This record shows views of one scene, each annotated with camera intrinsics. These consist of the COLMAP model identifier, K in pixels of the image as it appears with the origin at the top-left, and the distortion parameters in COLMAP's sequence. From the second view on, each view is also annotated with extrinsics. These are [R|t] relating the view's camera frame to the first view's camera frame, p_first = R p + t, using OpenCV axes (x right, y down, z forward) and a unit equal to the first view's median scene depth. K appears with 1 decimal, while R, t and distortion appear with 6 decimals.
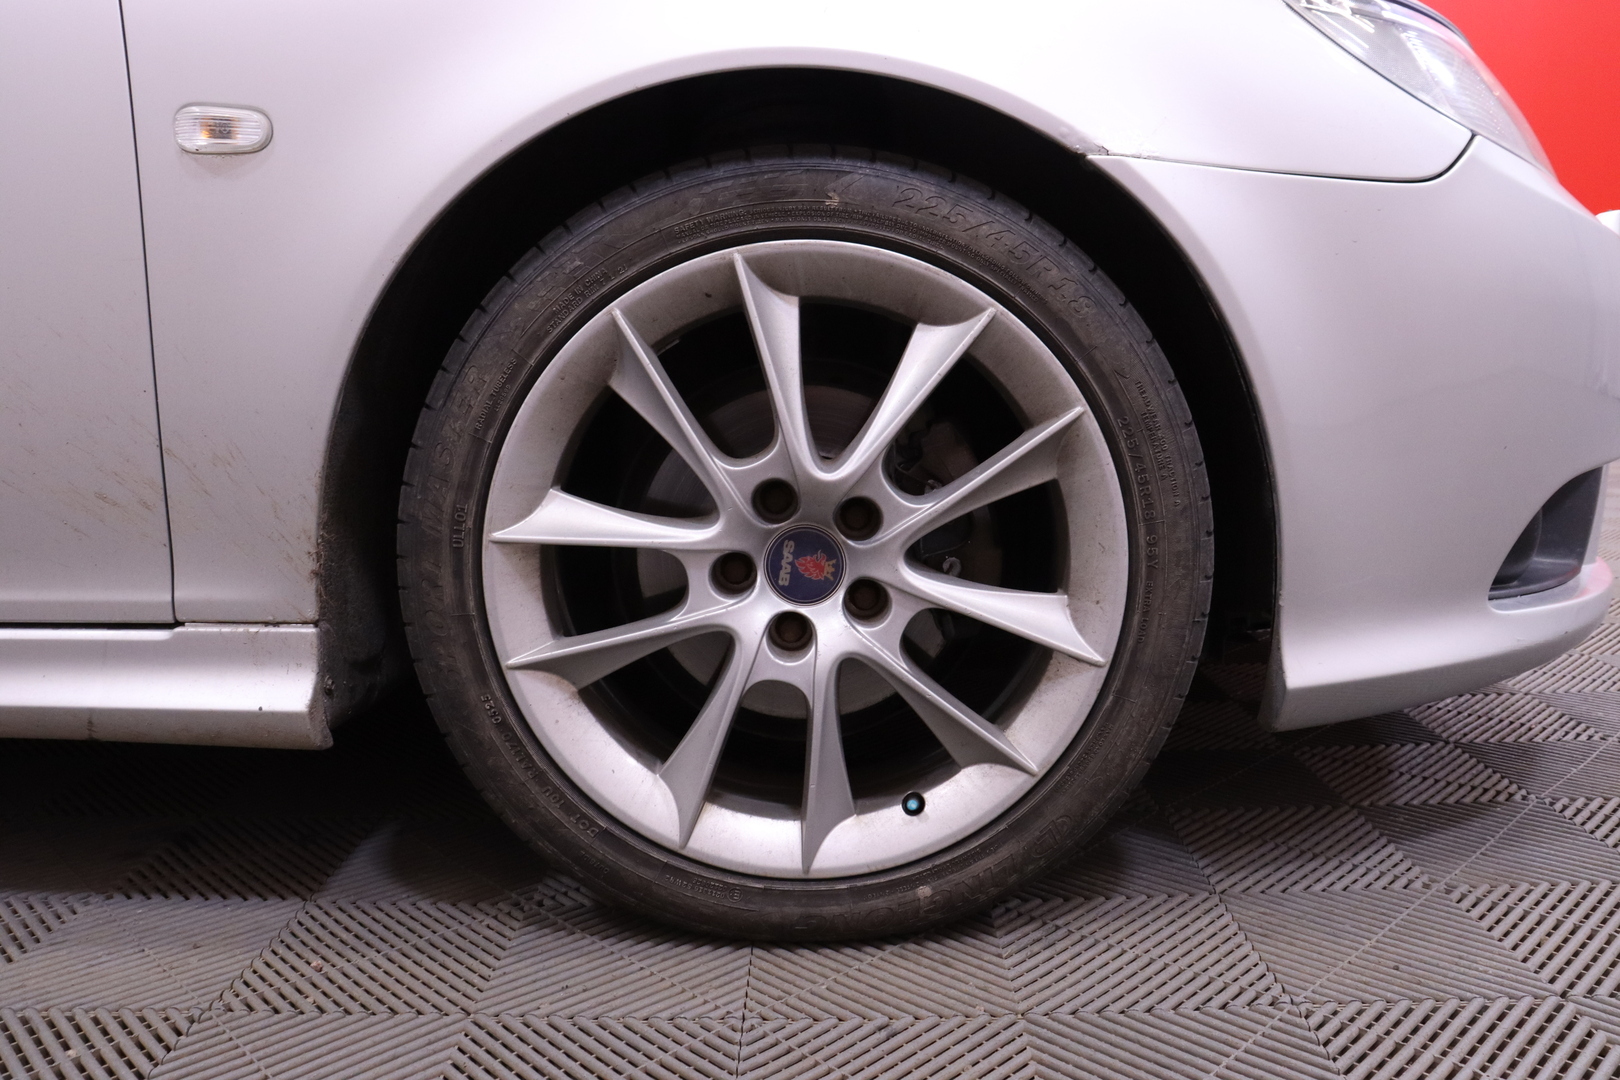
lens RADIAL K [[1322.1, 0, 807.5], [0, 1322.1, 534.4], [0, 0, 1]] dist [-0.009776, -0.001637]
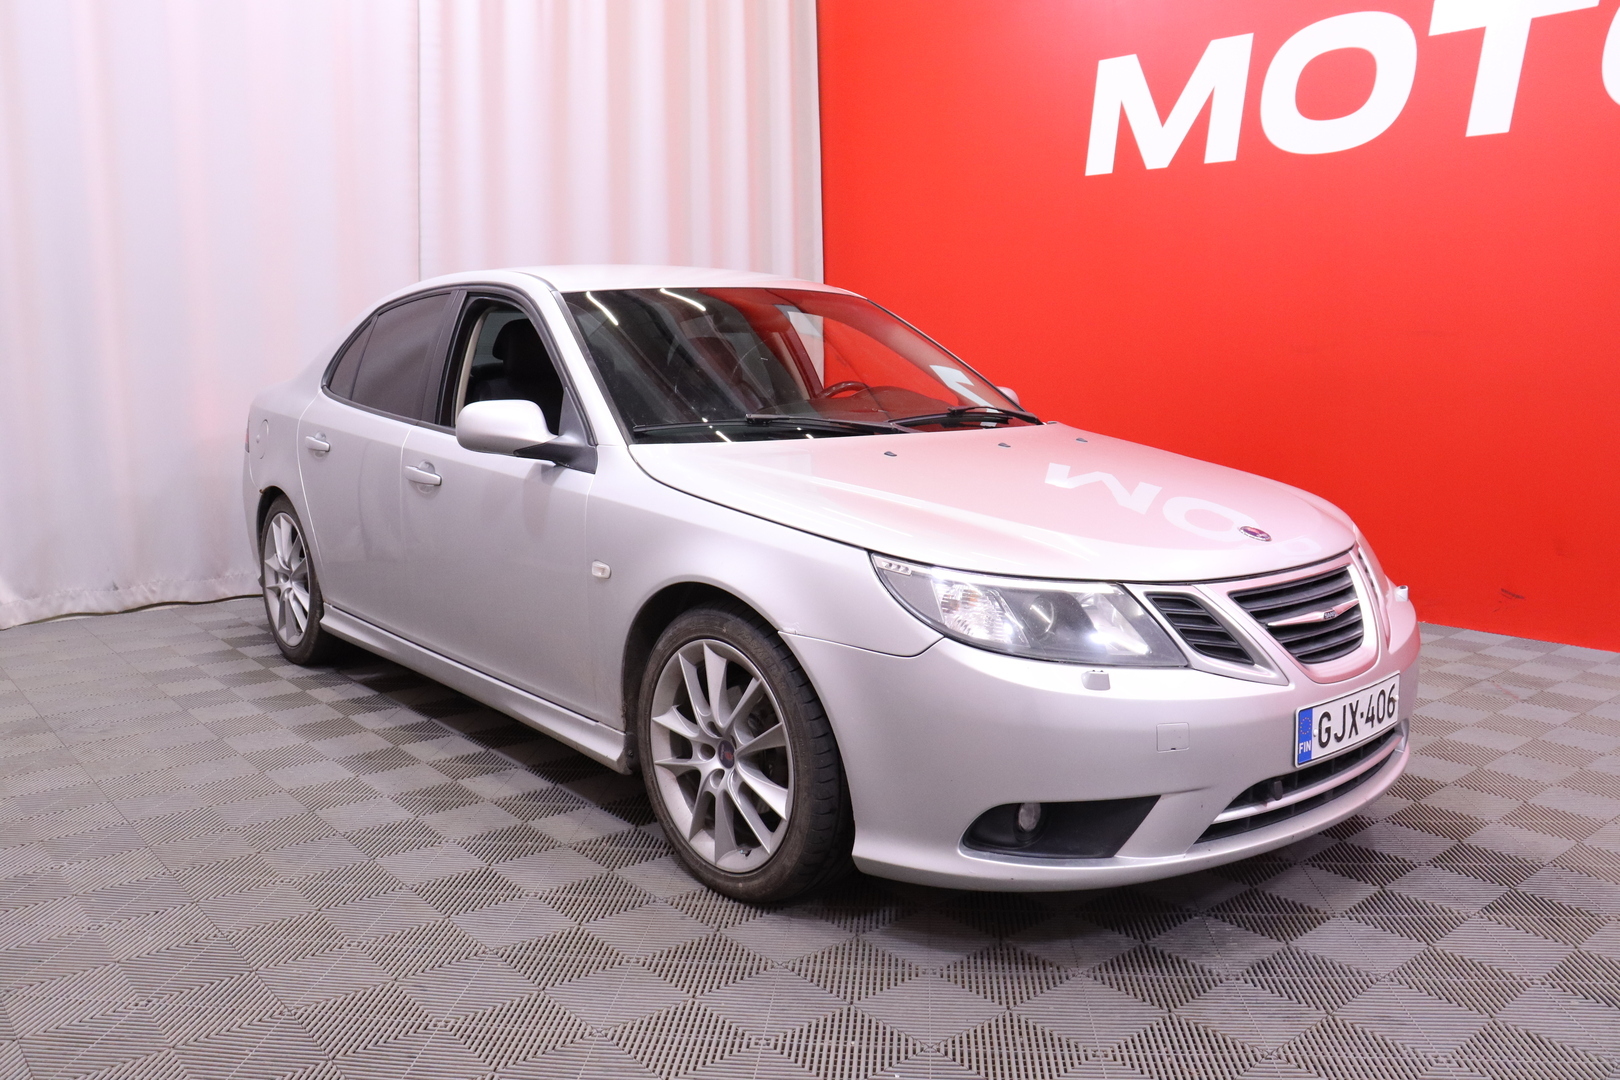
lens RADIAL K [[1322.1, 0, 817.1], [0, 1322.1, 549.1], [0, 0, 1]] dist [-0.009776, -0.001637]
pose [[0.637614, 0.135735, -0.758304, 2.133799], [-0.109620, 0.990325, 0.085093, -0.649628], [0.762517, 0.028869, 0.646324, -0.624809]]
